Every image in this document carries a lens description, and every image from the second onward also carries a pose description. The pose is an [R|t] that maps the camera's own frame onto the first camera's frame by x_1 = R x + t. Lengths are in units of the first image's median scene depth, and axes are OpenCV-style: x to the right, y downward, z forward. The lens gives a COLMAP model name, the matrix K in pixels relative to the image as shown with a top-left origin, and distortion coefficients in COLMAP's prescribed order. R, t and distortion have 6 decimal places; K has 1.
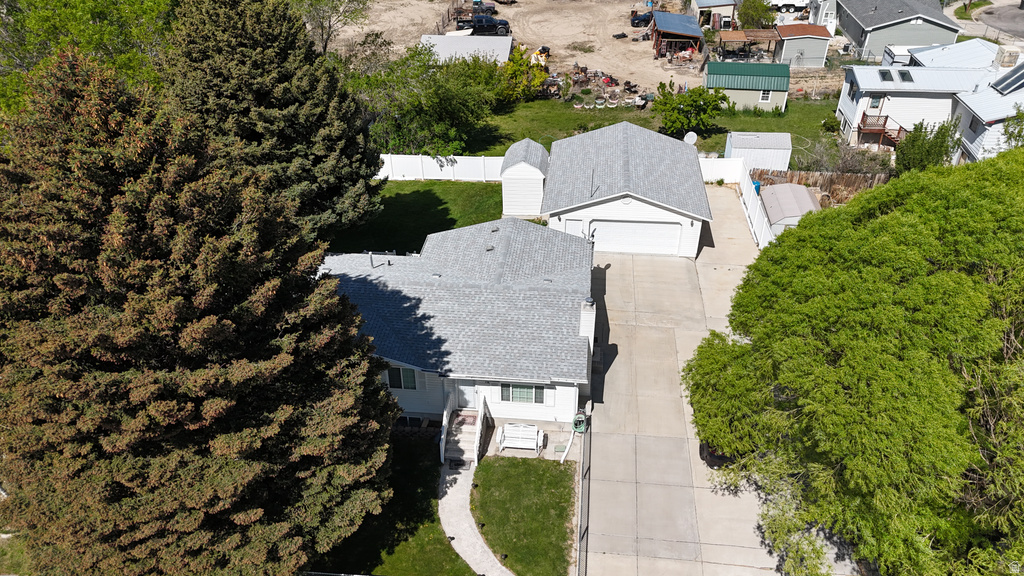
lens RADIAL K [[747.8, 0, 508.3], [0, 747.8, 287.7], [0, 0, 1]] dist [0.078656, -0.078006]
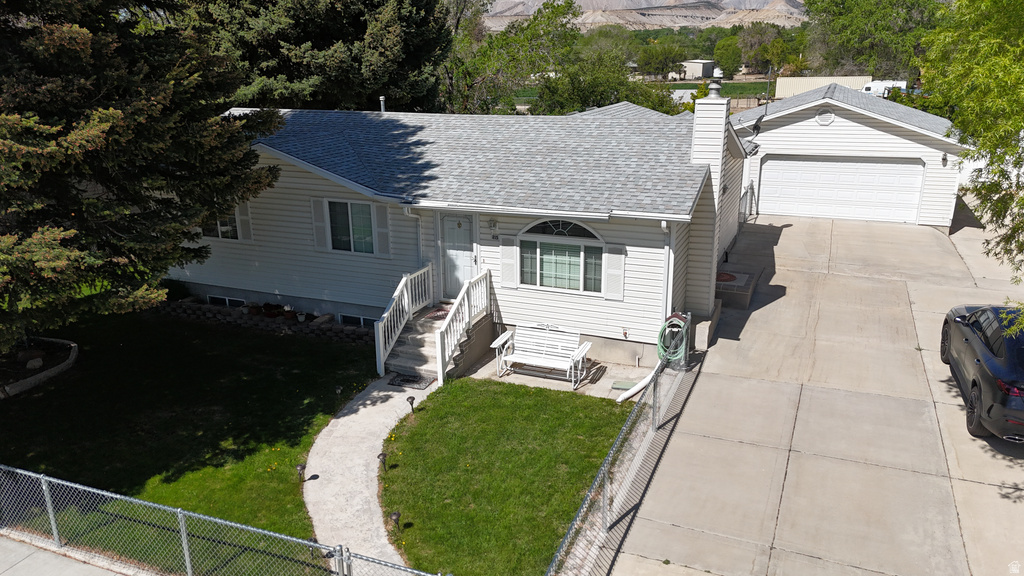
lens RADIAL K [[747.8, 0, 508.3], [0, 747.8, 287.7], [0, 0, 1]] dist [0.078656, -0.078006]
pose [[0.957551, 0.082501, -0.276207, 0.115719], [-0.153982, 0.956405, -0.248149, 0.265244], [0.243693, 0.280146, 0.928510, 0.501141]]
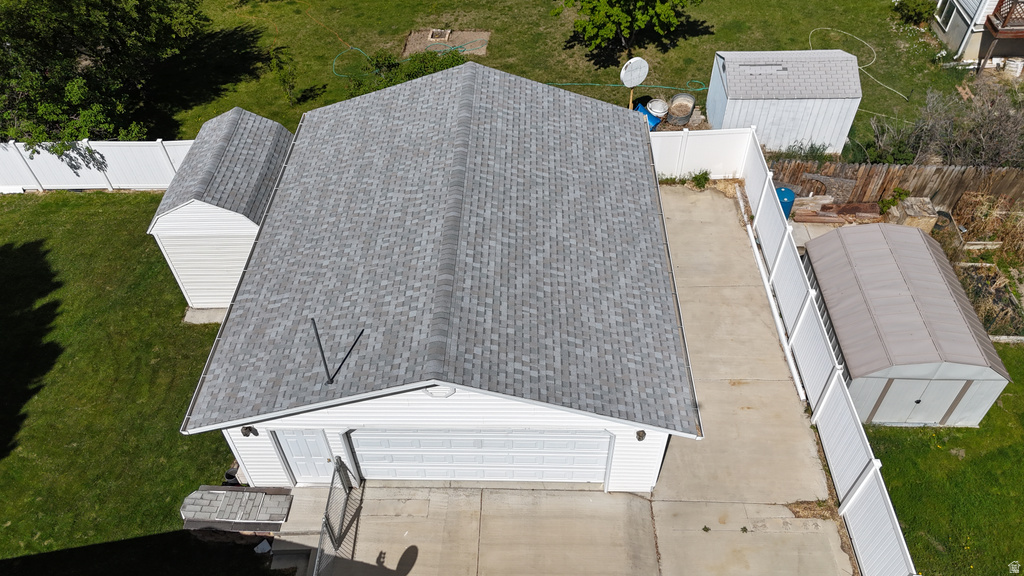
lens RADIAL K [[754.9, 0, 511.9], [0, 754.9, 292.0], [0, 0, 1]] dist [0.076308, -0.073817]
pose [[0.995923, -0.067952, 0.059329, 0.216861], [0.052983, 0.972929, 0.224951, -0.288034], [-0.073009, -0.220890, 0.972562, 0.871997]]
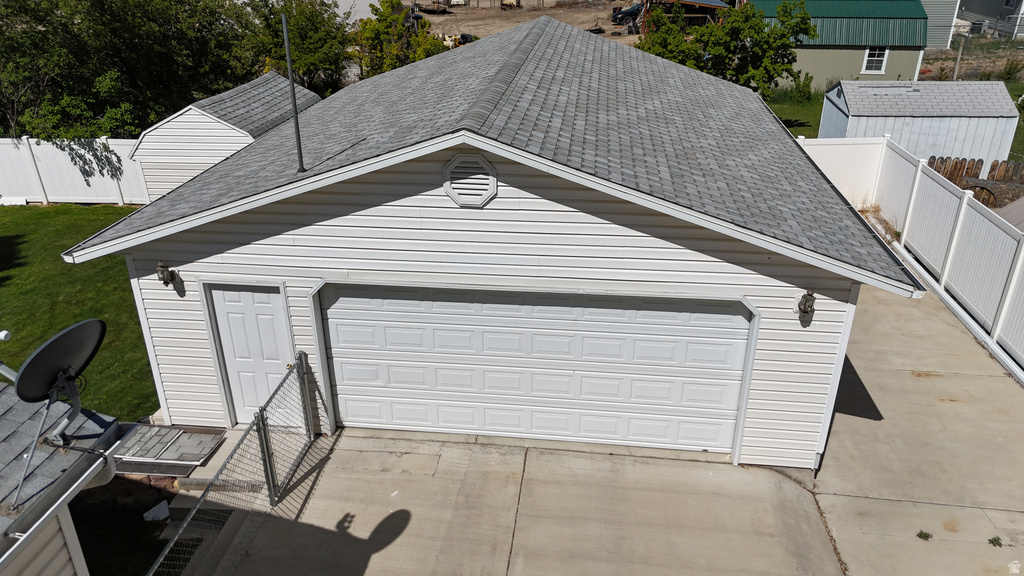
lens RADIAL K [[754.9, 0, 511.9], [0, 754.9, 292.0], [0, 0, 1]] dist [0.076308, -0.073817]
pose [[0.999974, 0.006807, -0.002508, 0.212464], [-0.007080, 0.991068, -0.133167, -0.079245], [0.001579, 0.133181, 0.991091, 1.015471]]
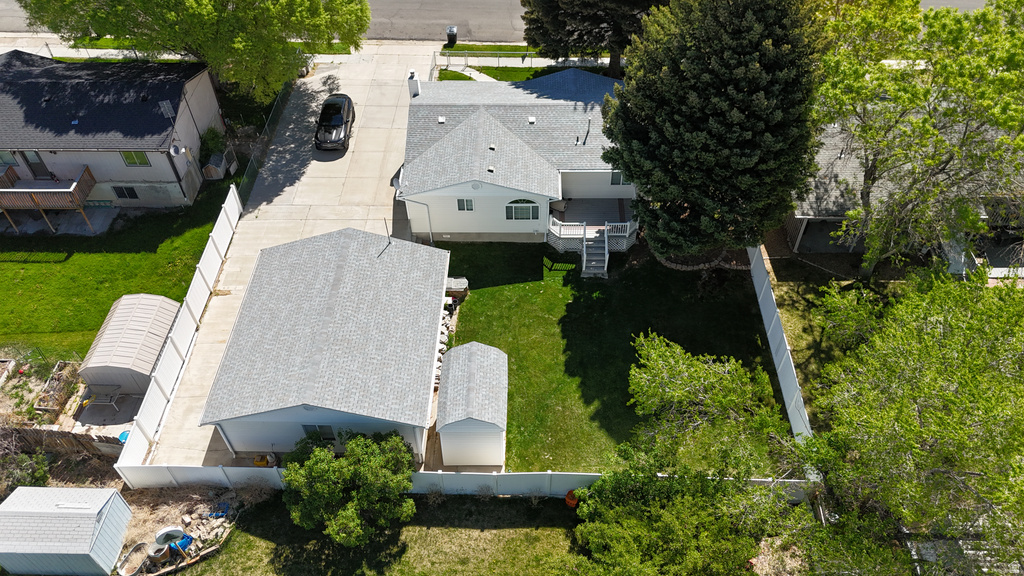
lens RADIAL K [[754.9, 0, 511.9], [0, 754.9, 292.0], [0, 0, 1]] dist [0.076308, -0.073817]
pose [[-0.995609, 0.084044, -0.041233, 0.012263], [-0.027754, 0.155656, 0.987421, -1.253218], [0.089405, 0.984229, -0.152640, 1.522015]]
